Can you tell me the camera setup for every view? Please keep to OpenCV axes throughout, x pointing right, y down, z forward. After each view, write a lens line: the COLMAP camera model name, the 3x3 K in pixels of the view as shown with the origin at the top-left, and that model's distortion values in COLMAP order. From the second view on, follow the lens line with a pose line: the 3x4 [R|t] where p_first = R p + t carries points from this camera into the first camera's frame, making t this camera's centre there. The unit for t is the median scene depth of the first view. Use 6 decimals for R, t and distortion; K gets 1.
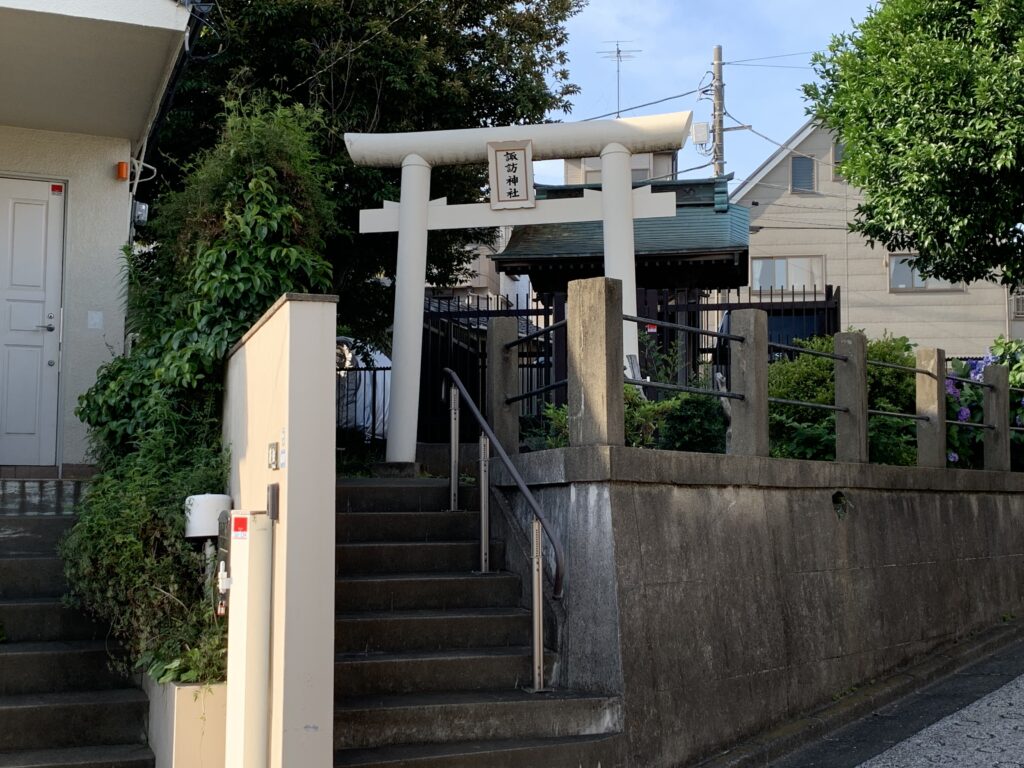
lens RADIAL K [[1313.0, 0, 511.9], [0, 1313.0, 383.7], [0, 0, 1]] dist [-0.000694, 0.000000]
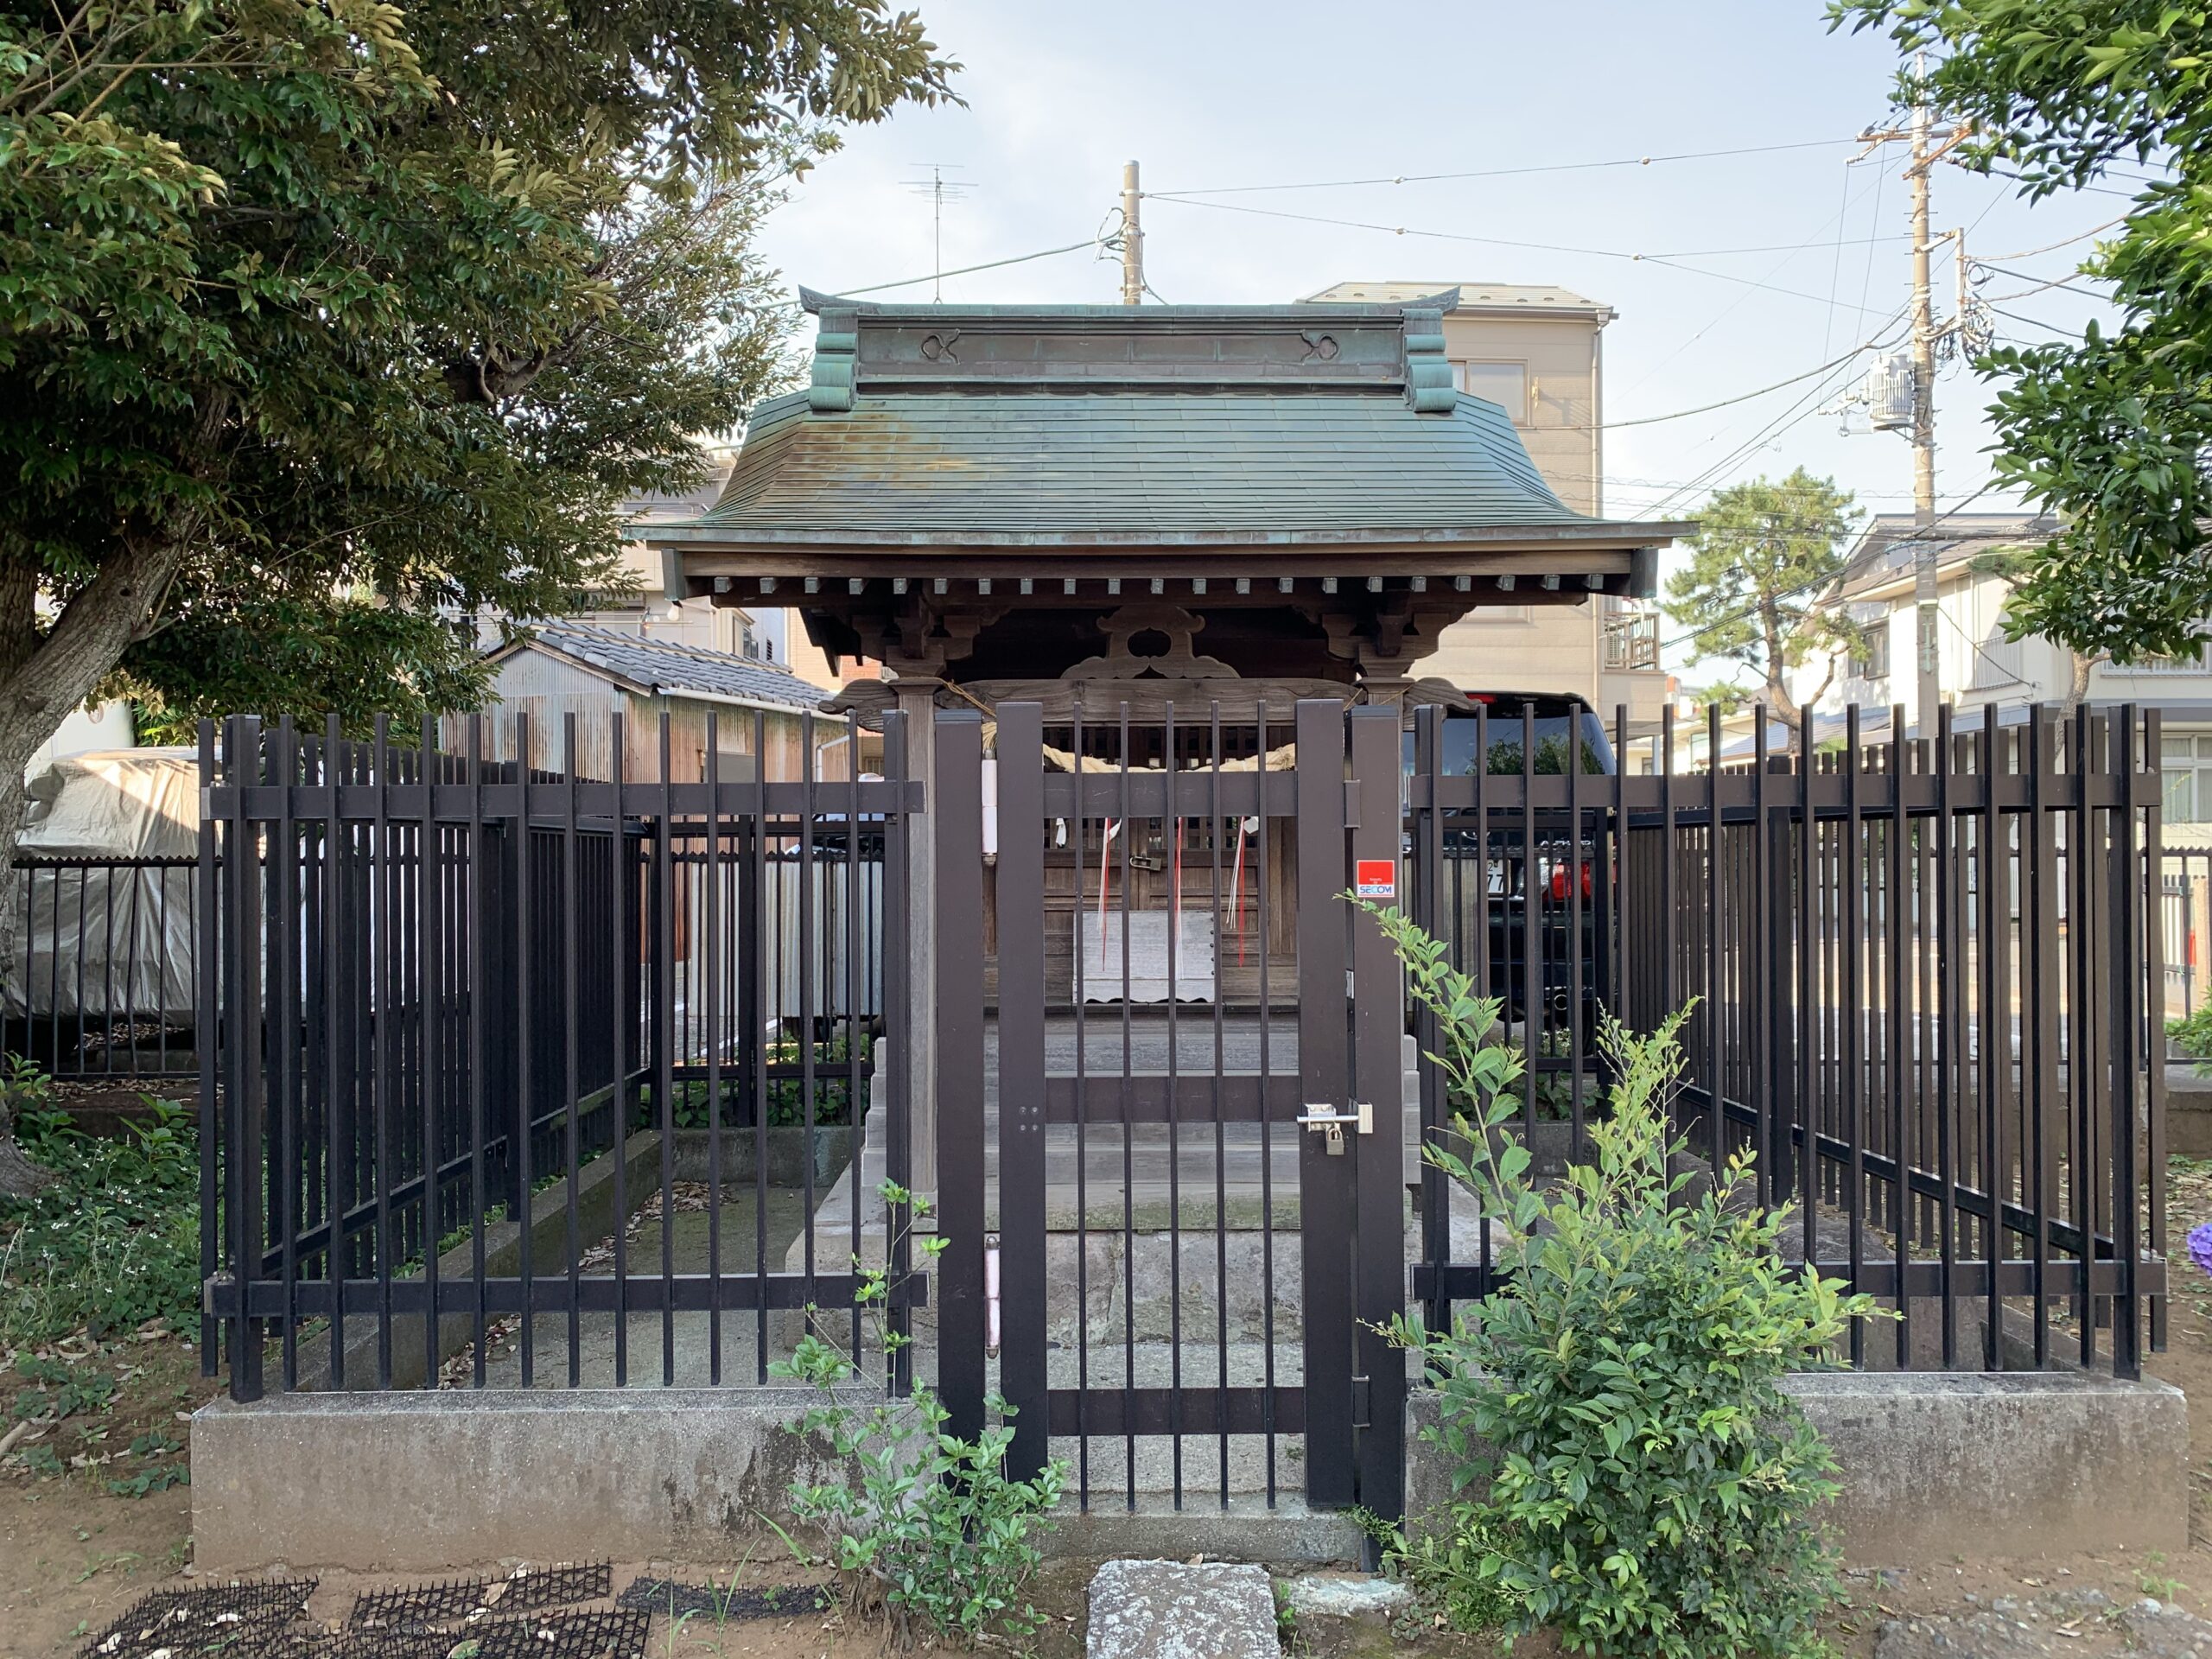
lens RADIAL K [[1673.5, 0, 1106.2], [0, 1673.5, 831.6], [0, 0, 1]] dist [0.003084, 0.000566]
pose [[0.978148, -0.004924, 0.207854, 0.001982], [-0.010011, 0.997445, 0.070738, -0.048176], [-0.207671, -0.071273, 0.975599, 0.504633]]
